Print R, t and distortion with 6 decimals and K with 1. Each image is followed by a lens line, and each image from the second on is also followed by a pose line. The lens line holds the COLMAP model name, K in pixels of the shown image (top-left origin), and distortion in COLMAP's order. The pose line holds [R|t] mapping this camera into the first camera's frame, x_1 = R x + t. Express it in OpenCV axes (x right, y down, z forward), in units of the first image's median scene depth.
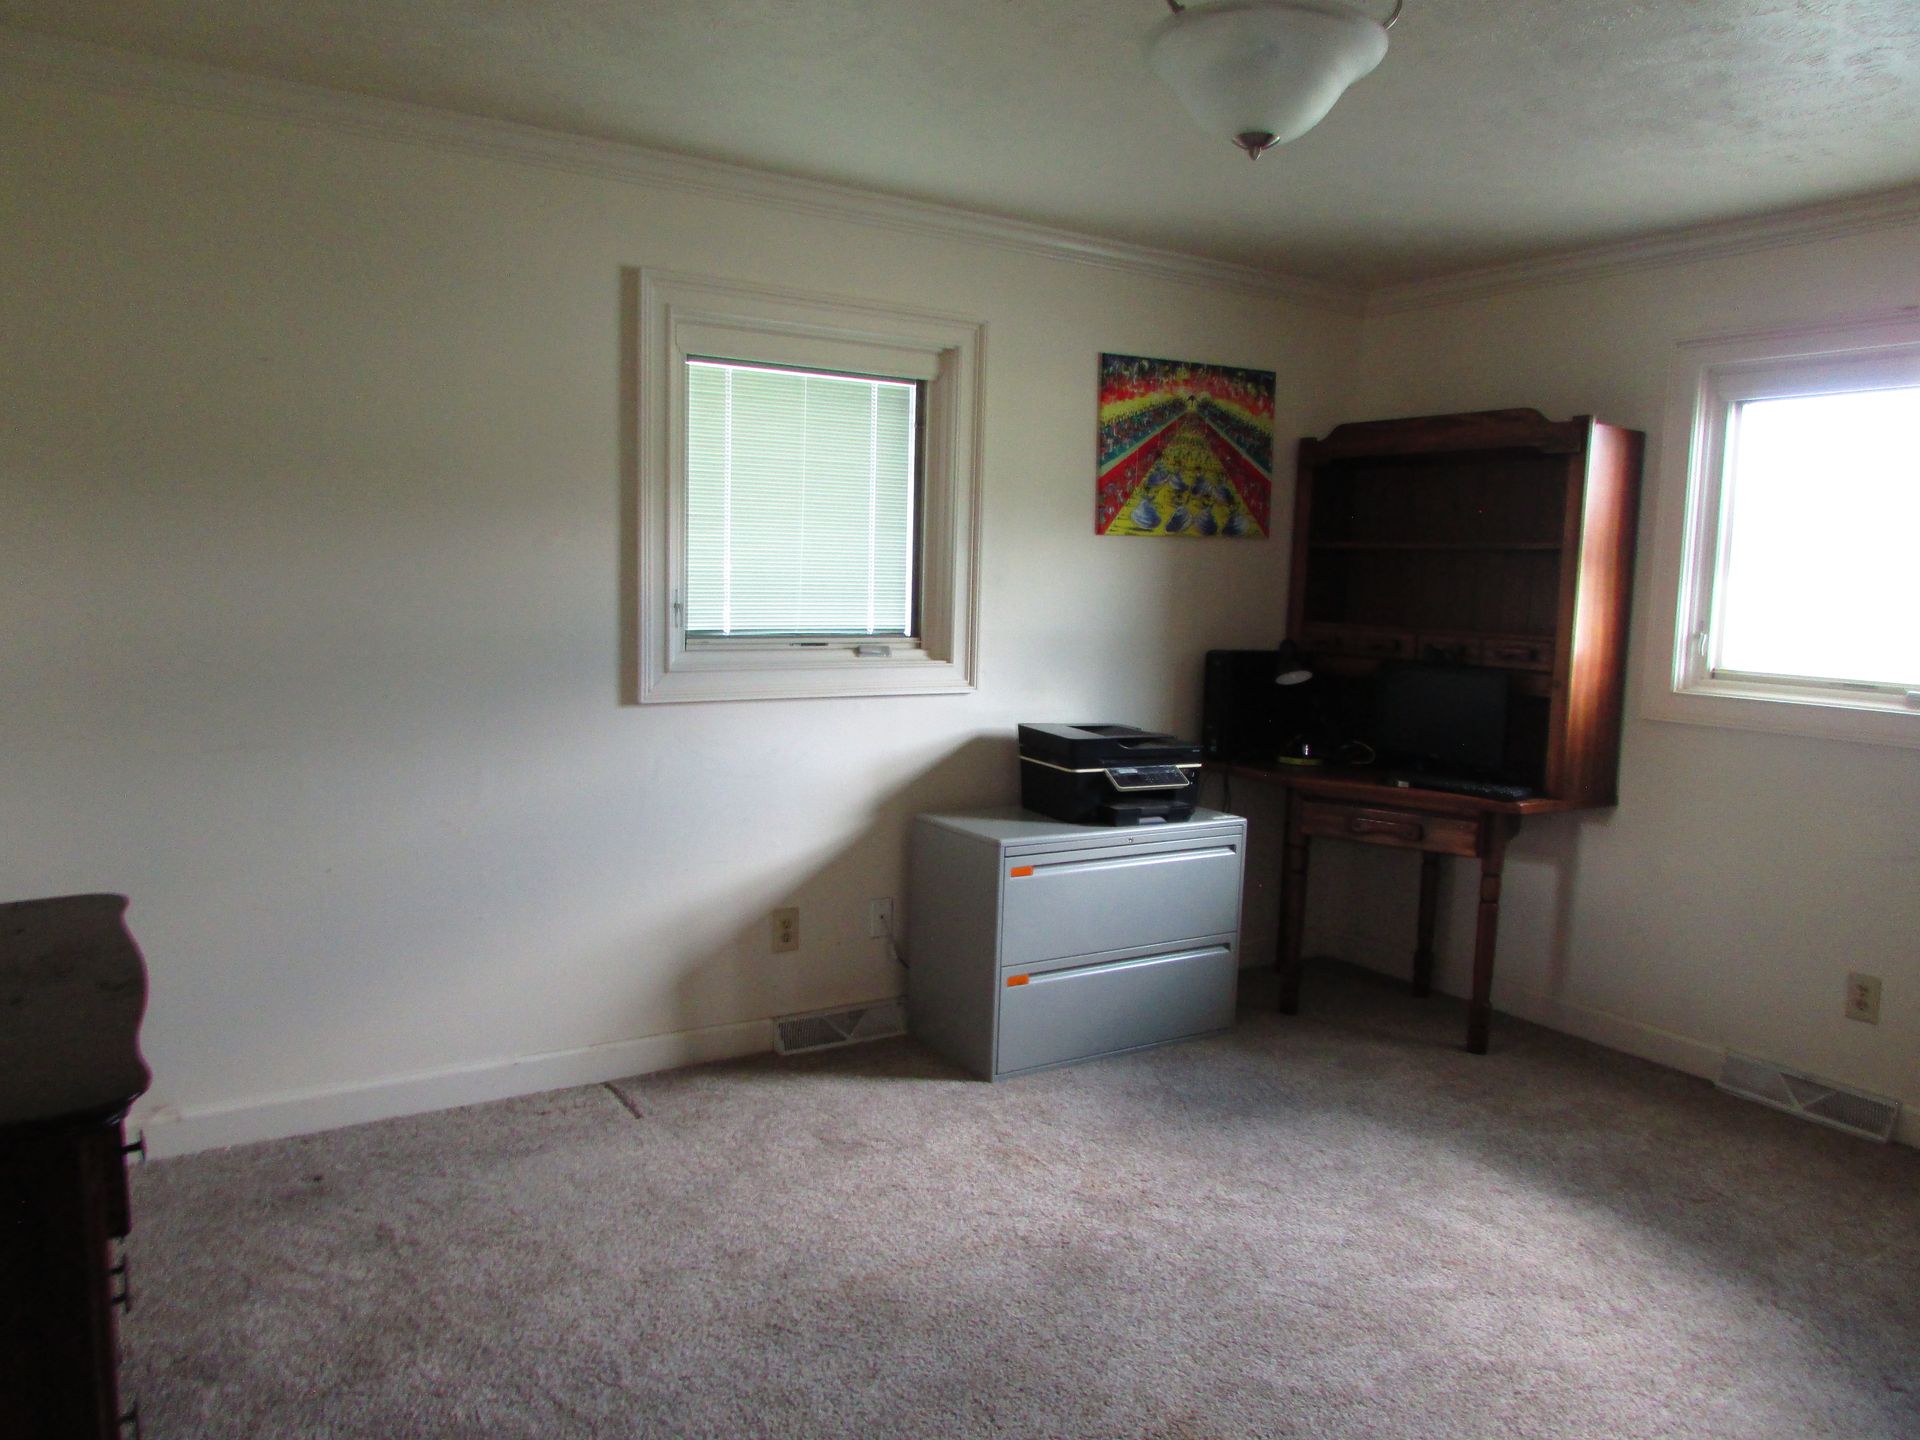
lens RADIAL K [[1381.5, 0, 962.3], [0, 1381.5, 707.9], [0, 0, 1]] dist [-0.021406, 0.003075]
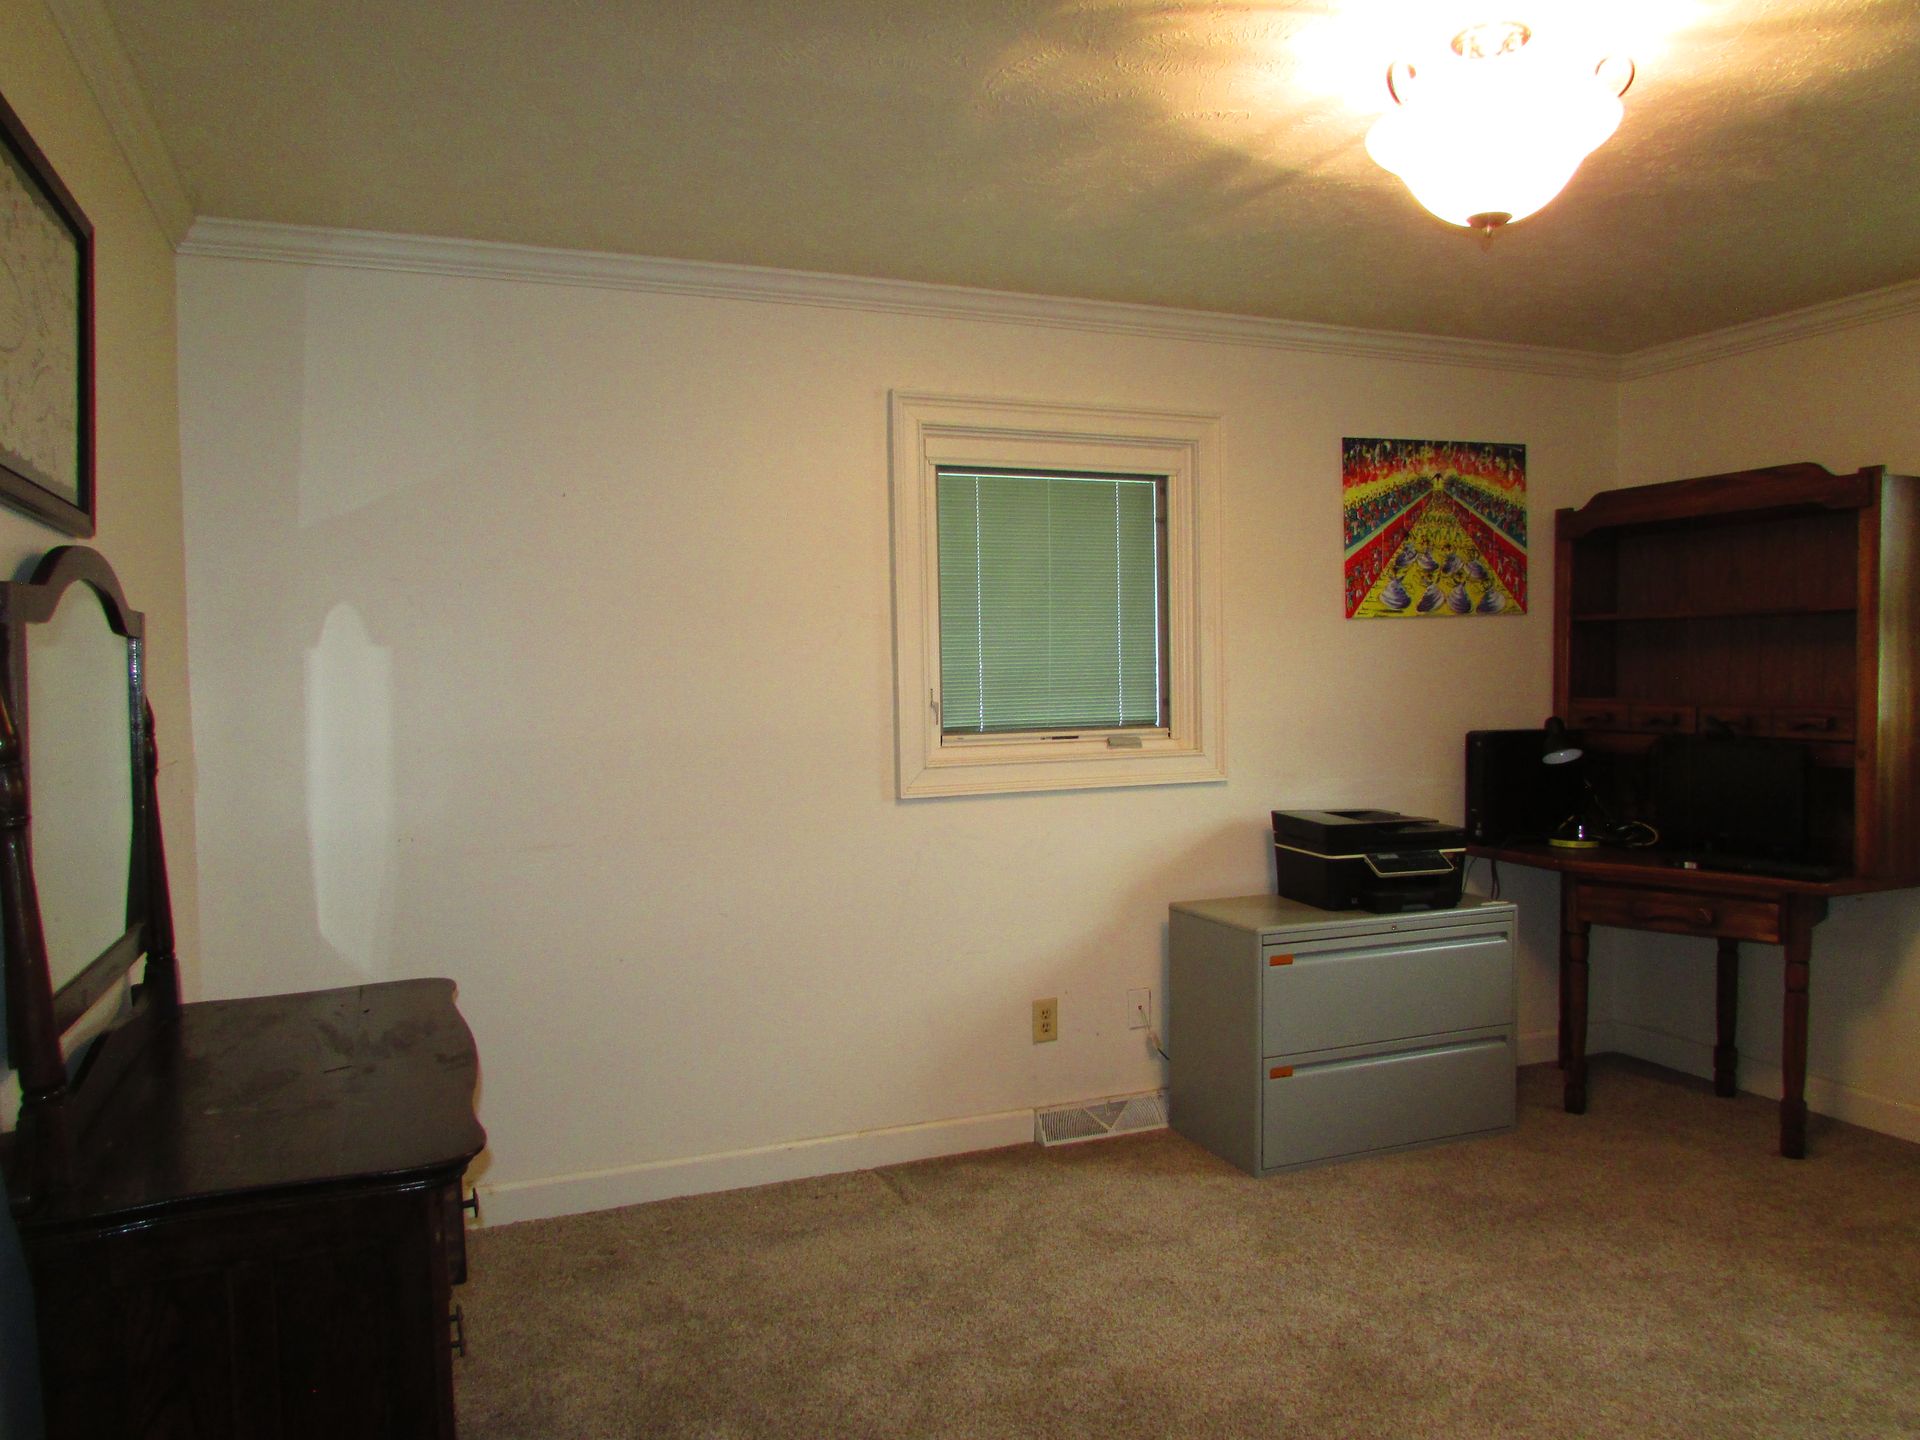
lens RADIAL K [[1381.5, 0, 961.8], [0, 1381.5, 707.3], [0, 0, 1]] dist [-0.021406, 0.003075]
pose [[0.983641, -0.036230, -0.176458, -0.000774], [0.023681, 0.997072, -0.072712, 0.004267], [0.178576, 0.067344, 0.981619, -0.018816]]
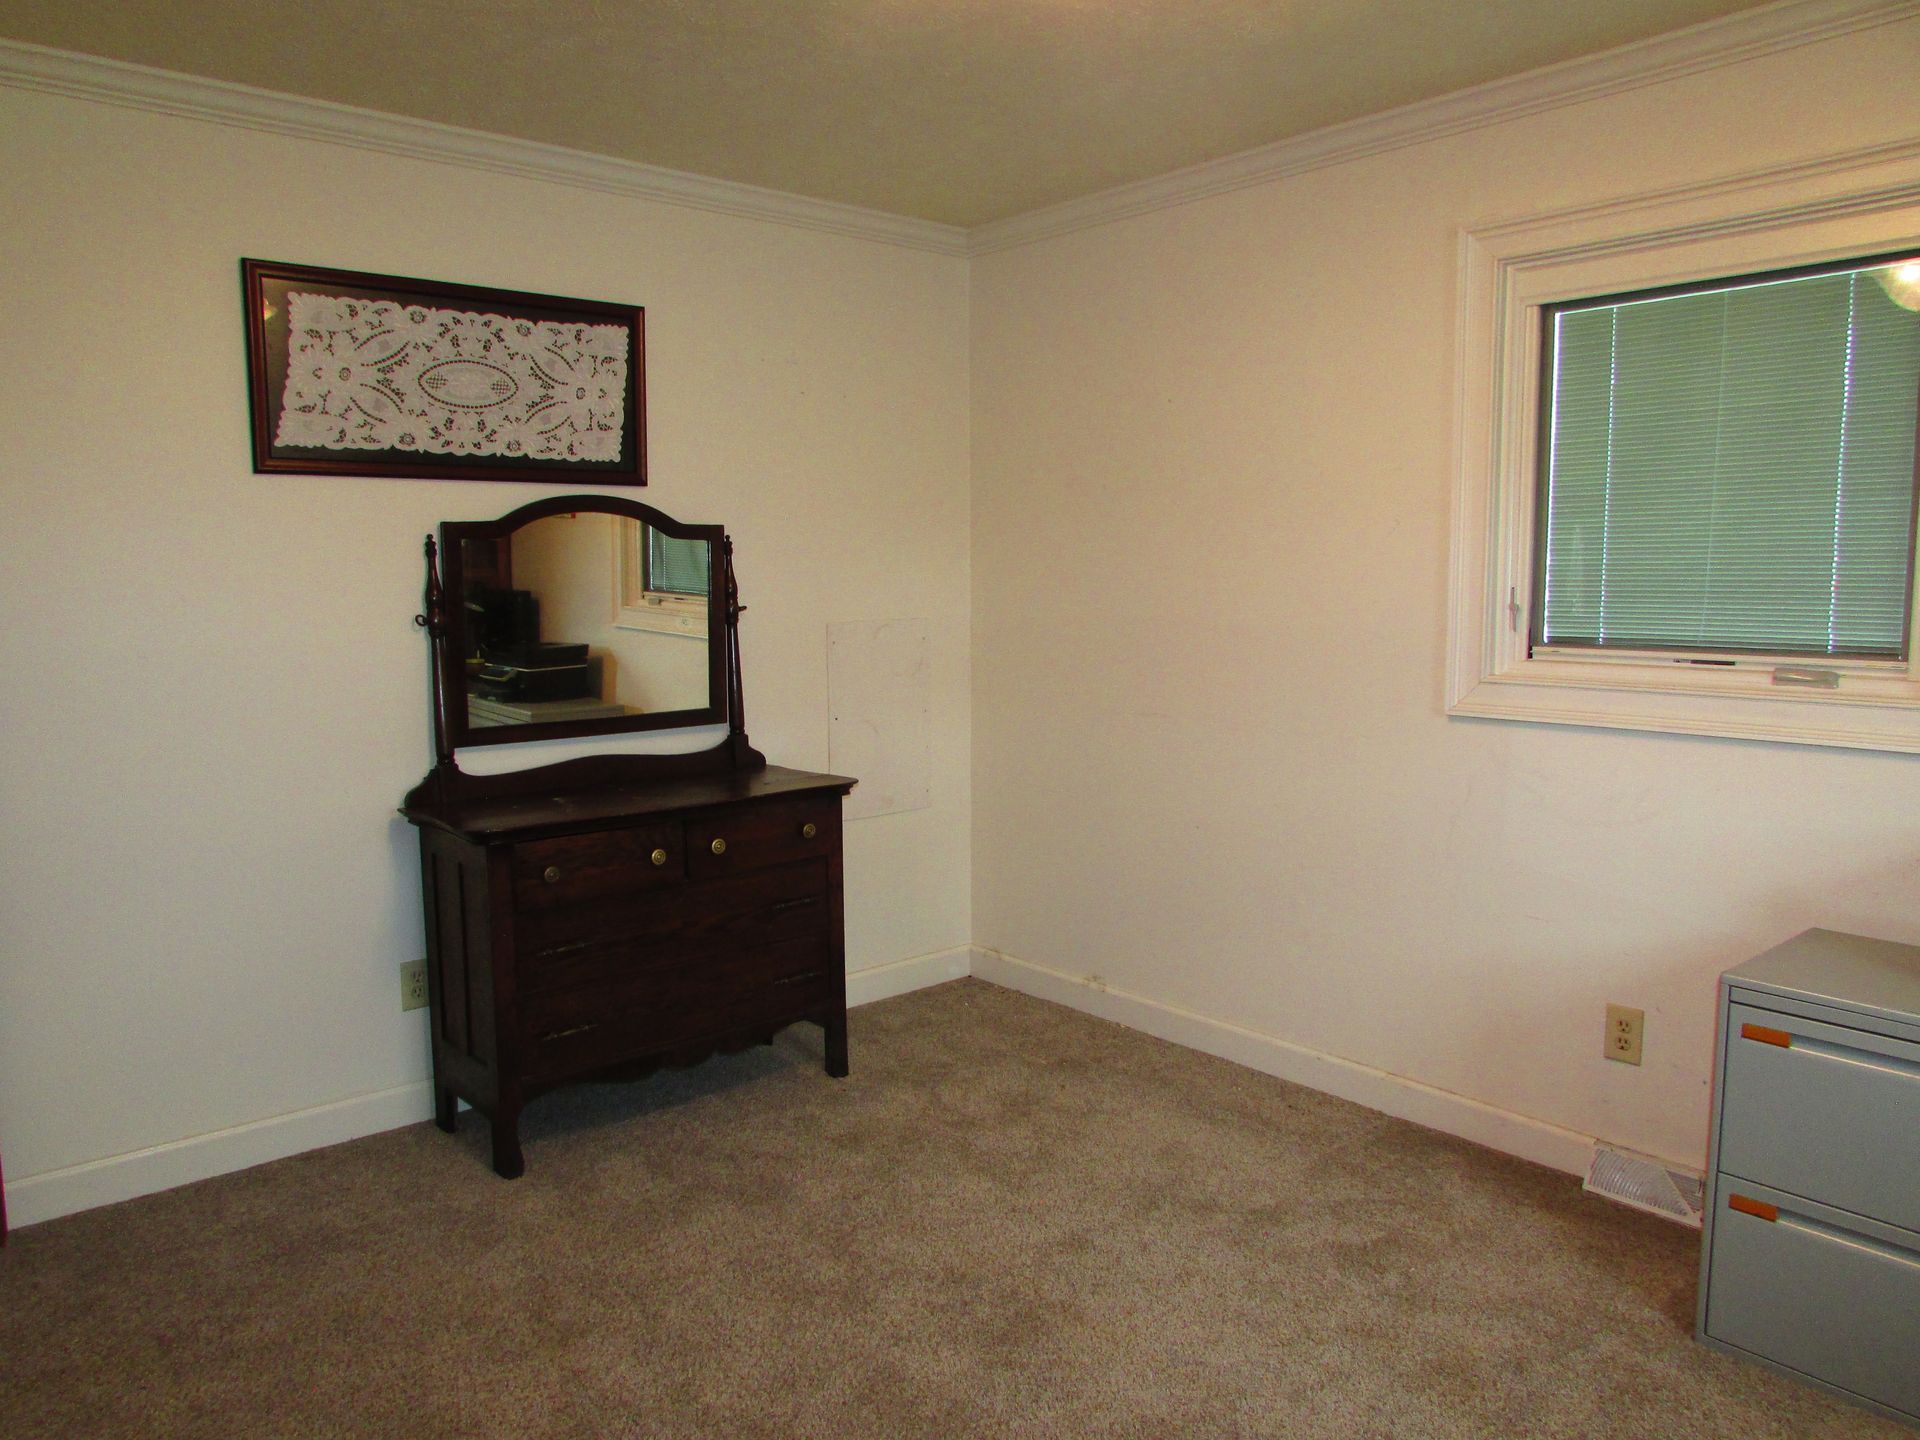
lens RADIAL K [[1381.5, 0, 943.6], [0, 1381.5, 707.4], [0, 0, 1]] dist [-0.021406, 0.003075]
pose [[0.140876, 0.072502, -0.987369, 0.554225], [-0.089331, 0.994178, 0.060257, -0.030331], [0.985989, 0.079714, 0.146533, 0.505273]]
